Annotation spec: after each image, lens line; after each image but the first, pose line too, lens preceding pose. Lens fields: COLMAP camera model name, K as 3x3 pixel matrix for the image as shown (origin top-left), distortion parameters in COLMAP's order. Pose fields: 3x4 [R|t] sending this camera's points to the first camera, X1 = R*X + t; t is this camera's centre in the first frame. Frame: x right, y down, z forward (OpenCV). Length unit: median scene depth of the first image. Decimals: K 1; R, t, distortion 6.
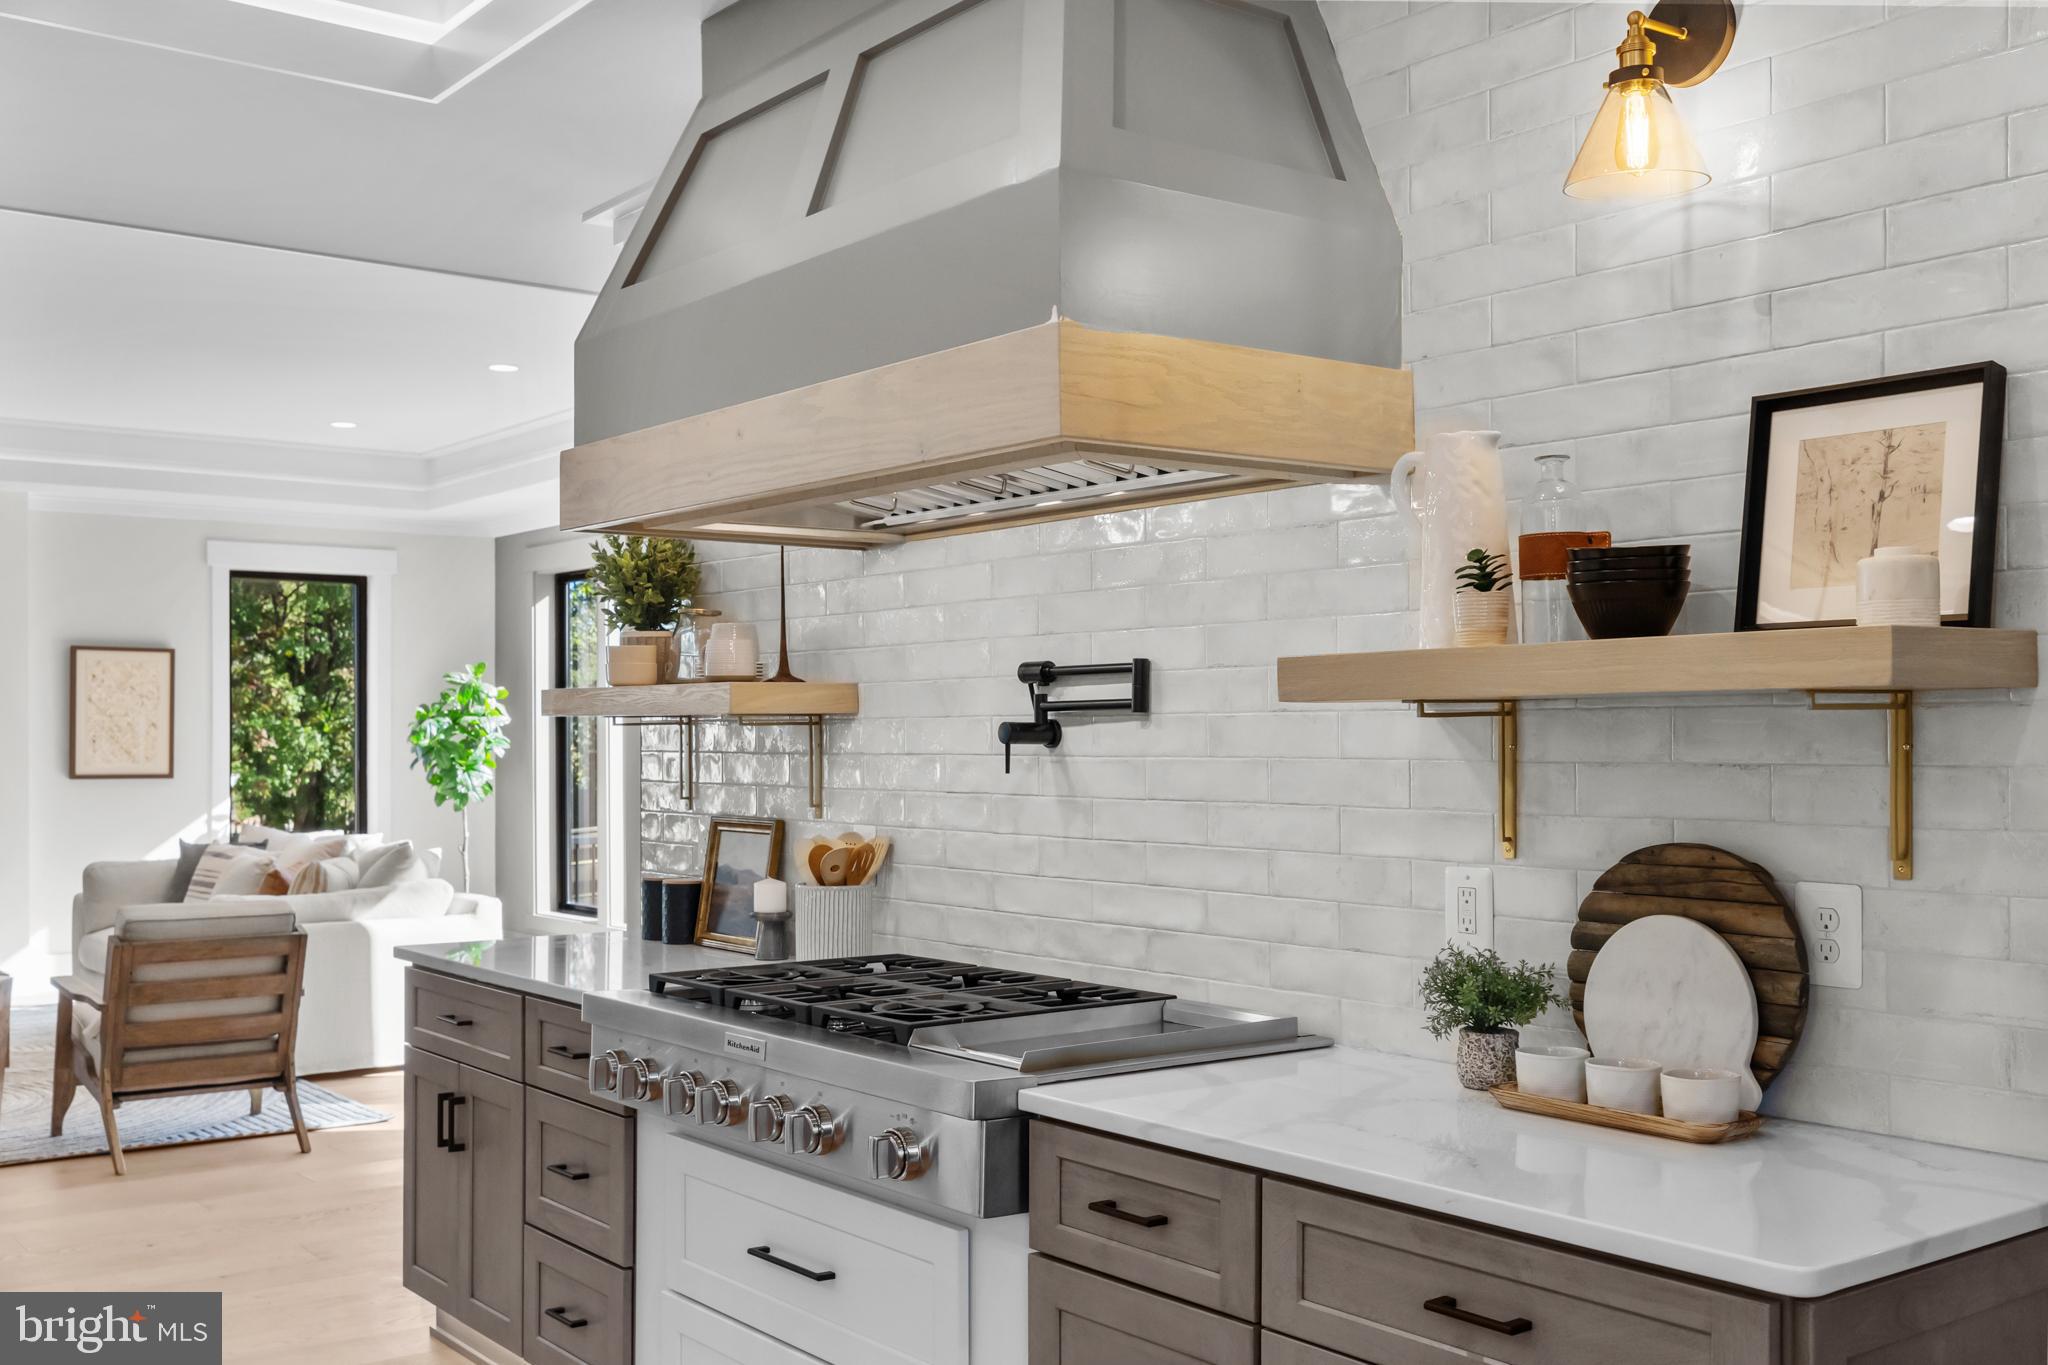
lens RADIAL K [[2055.0, 0, 1038.7], [0, 2055.0, 757.2], [0, 0, 1]] dist [0.010314, 0.000000]
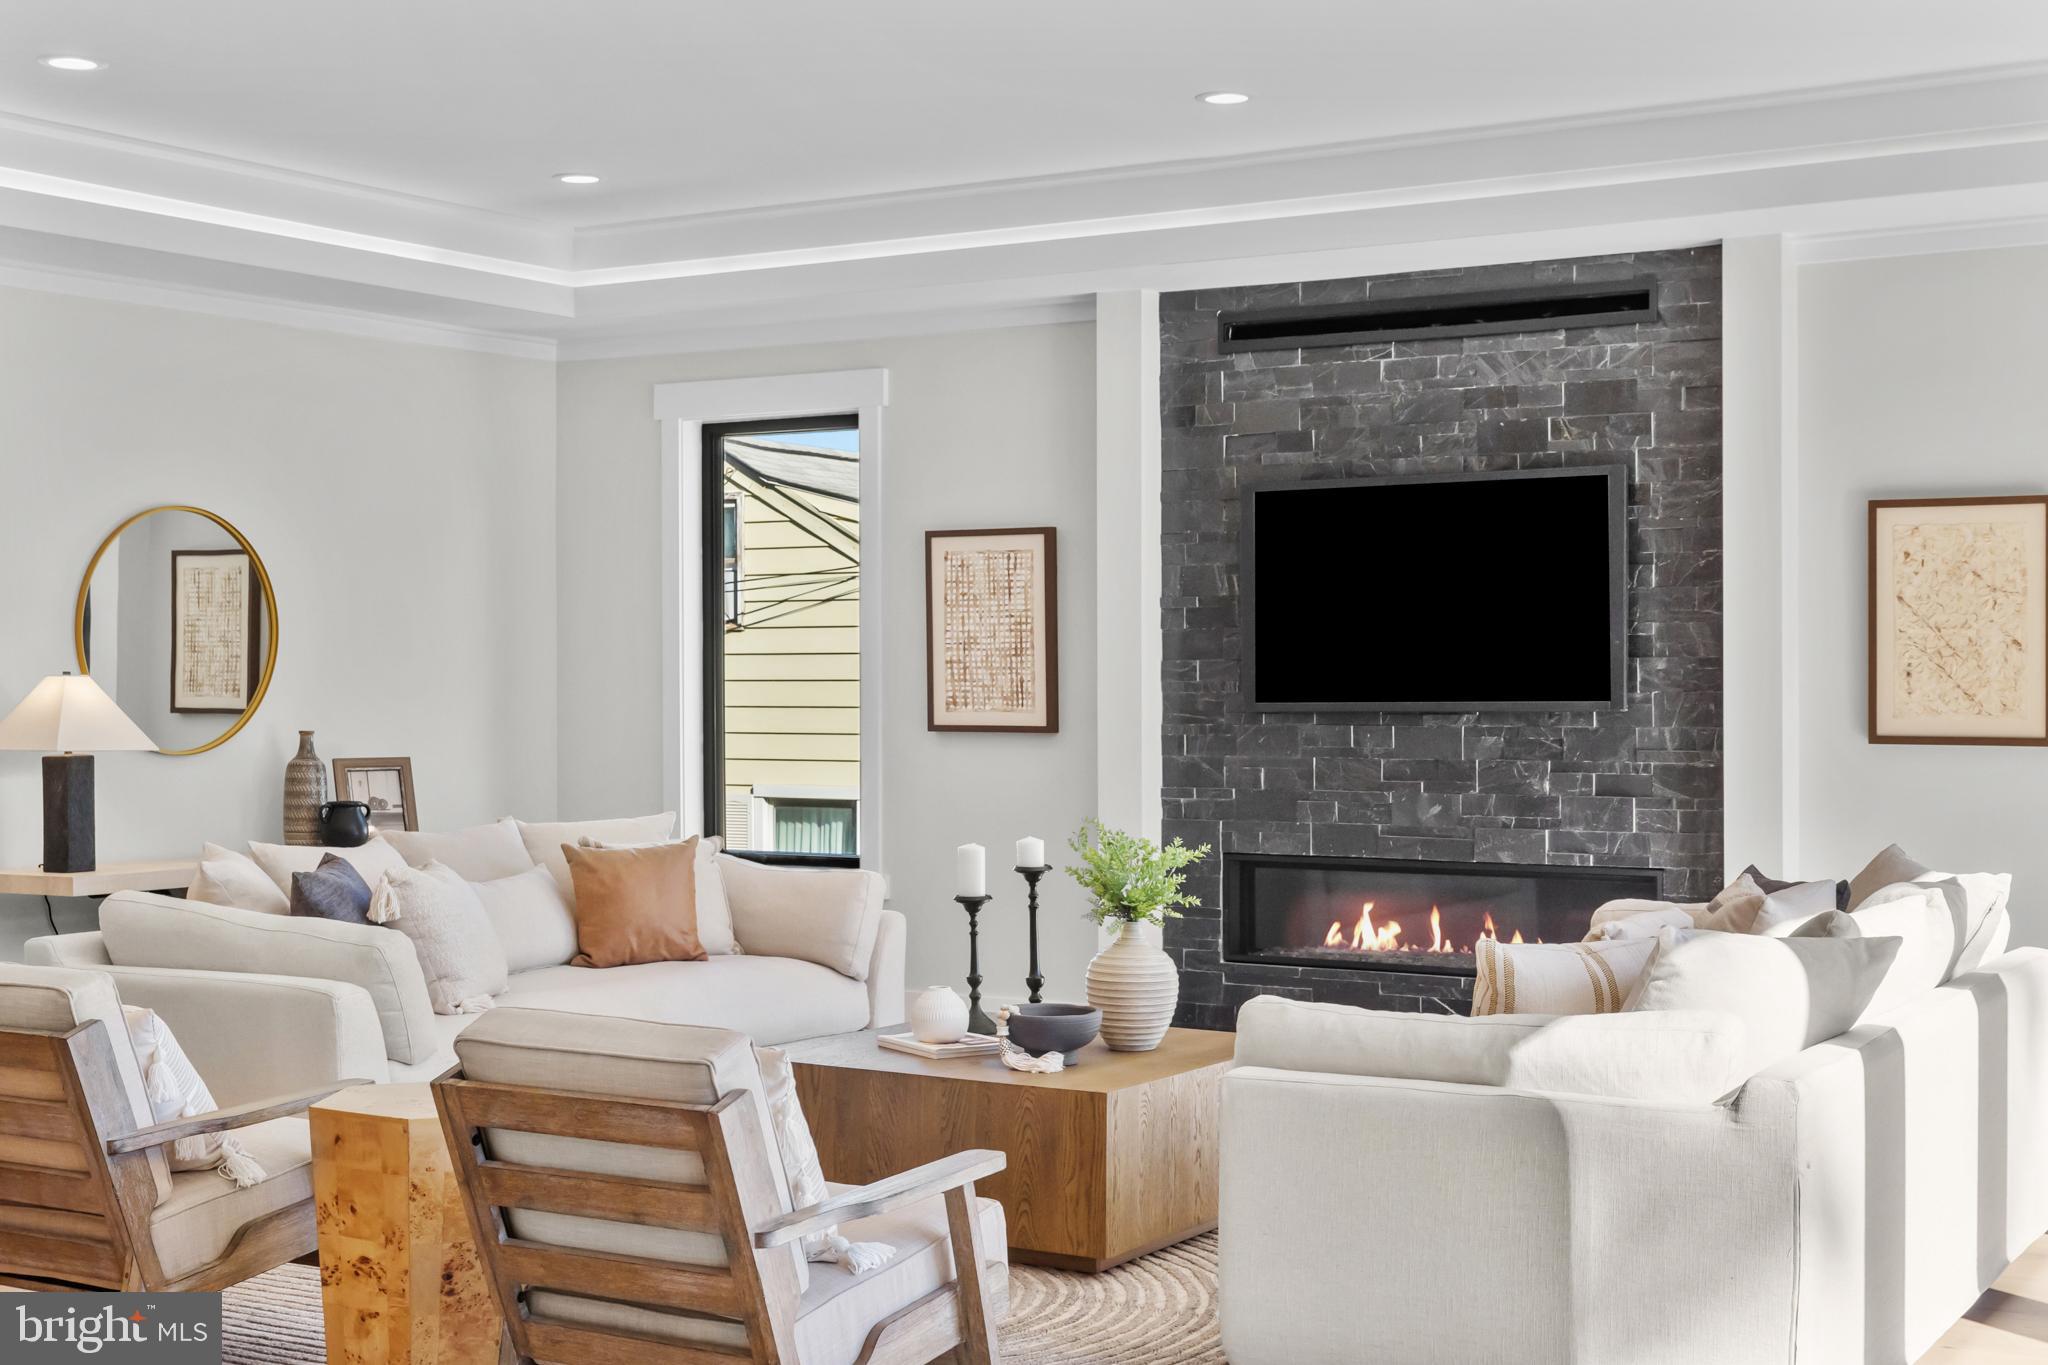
lens RADIAL K [[2788.0, 0, 1024.4], [0, 2788.0, 678.9], [0, 0, 1]] dist [0.004347, 0.000000]
pose [[0.353703, 0.004298, -0.935348, 0.144015], [-0.006207, 0.999978, 0.002248, -0.006550], [0.935337, 0.005011, 0.353722, 0.506793]]
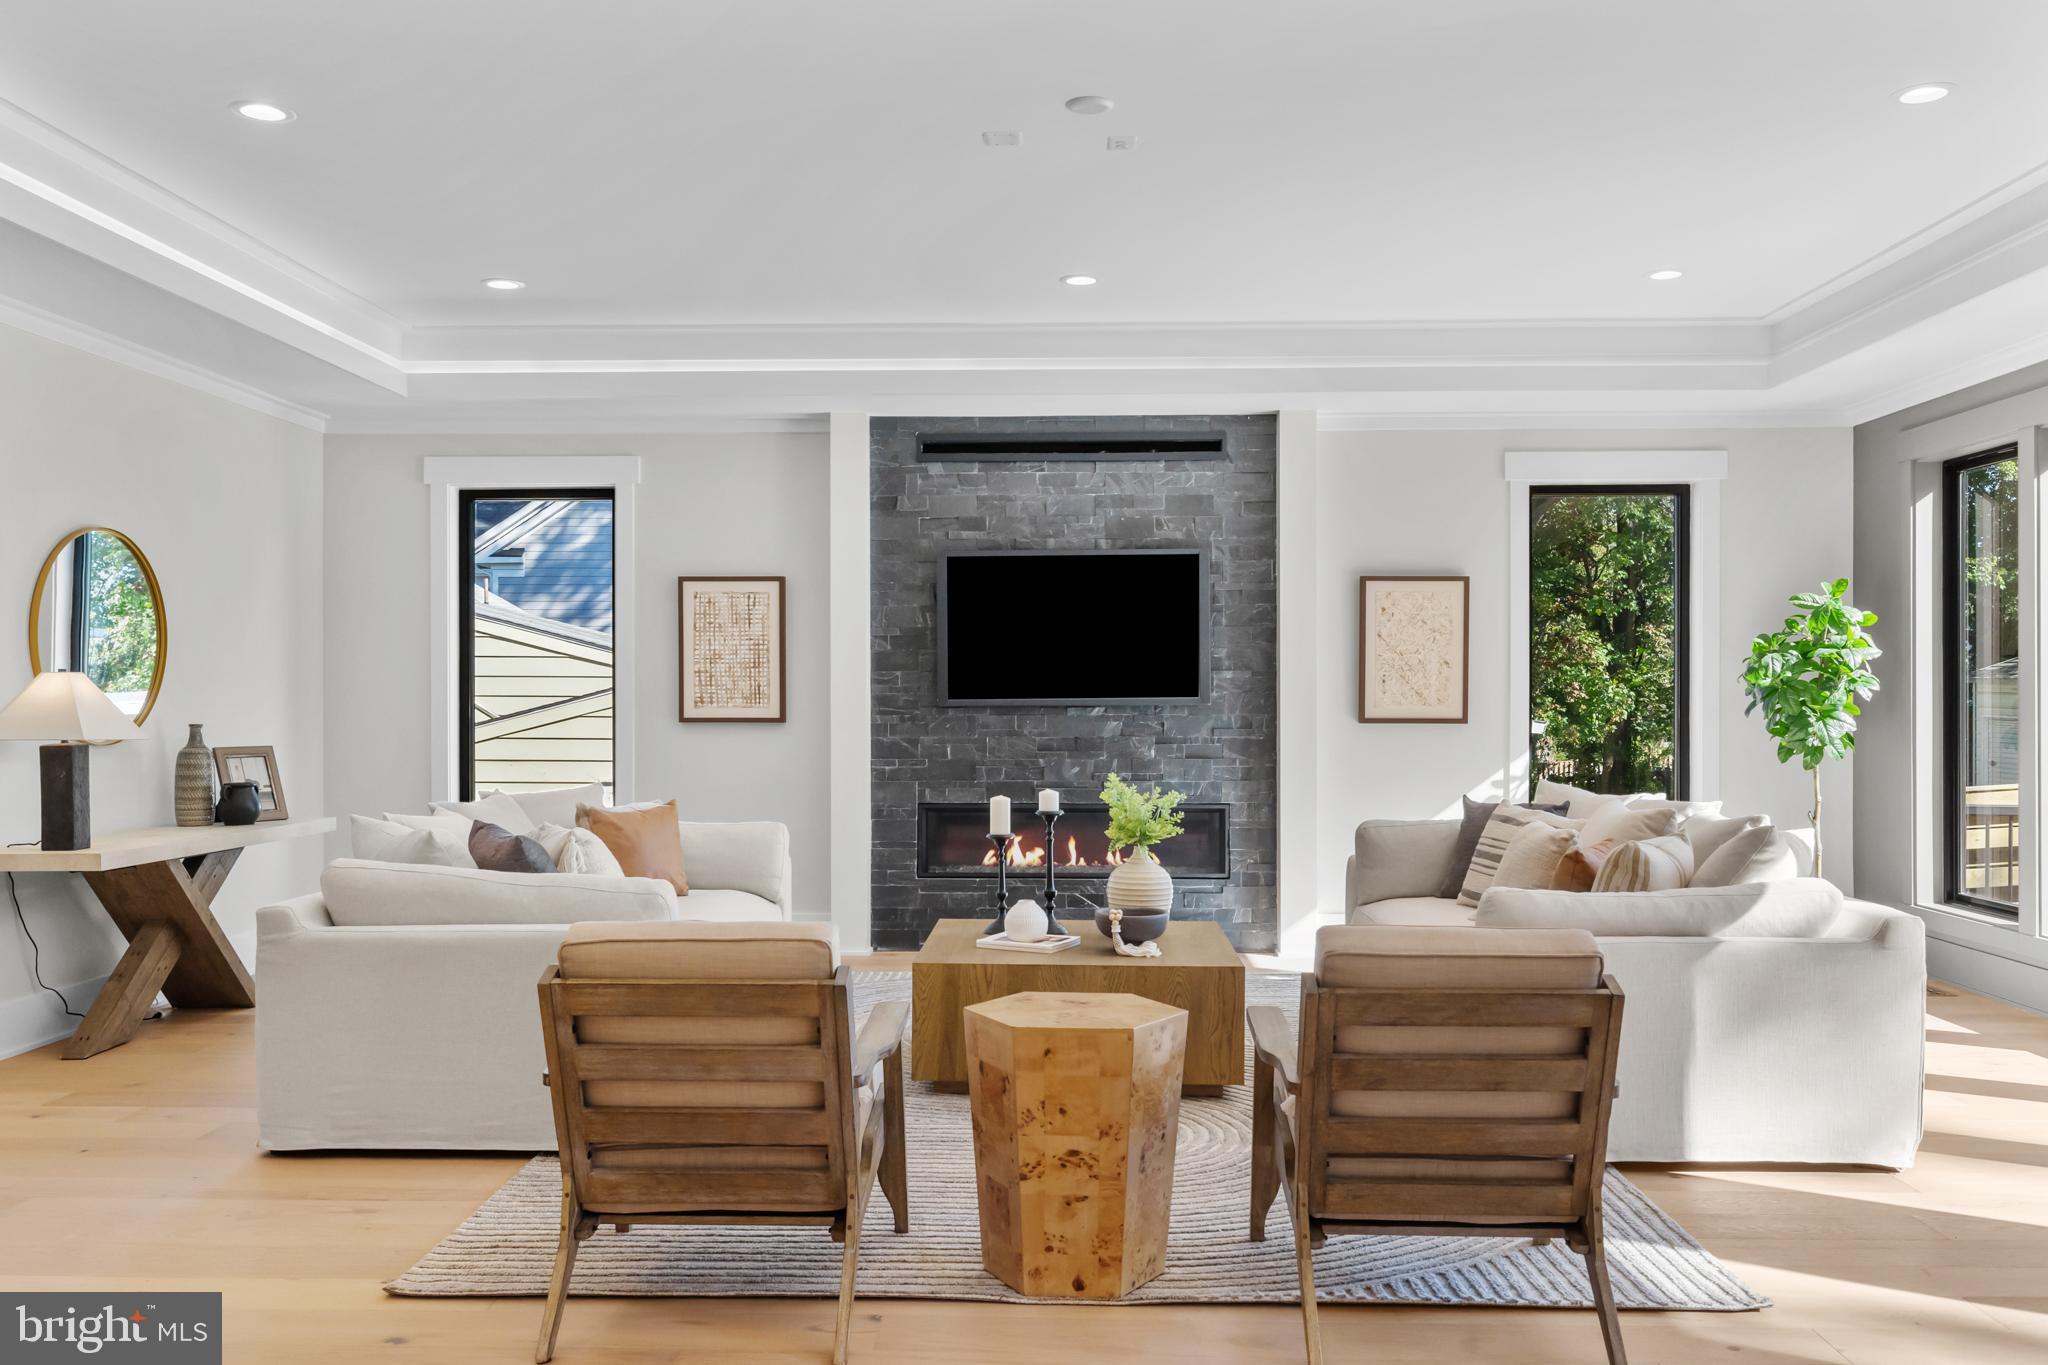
lens RADIAL K [[1678.2, 0, 1030.2], [0, 1678.2, 690.1], [0, 0, 1]] dist [-0.000002, 0.003047]
pose [[0.779861, -0.001151, -0.625952, -0.114979], [-0.006594, 0.999928, -0.010054, 0.004431], [0.625918, 0.011969, 0.779797, 0.318822]]
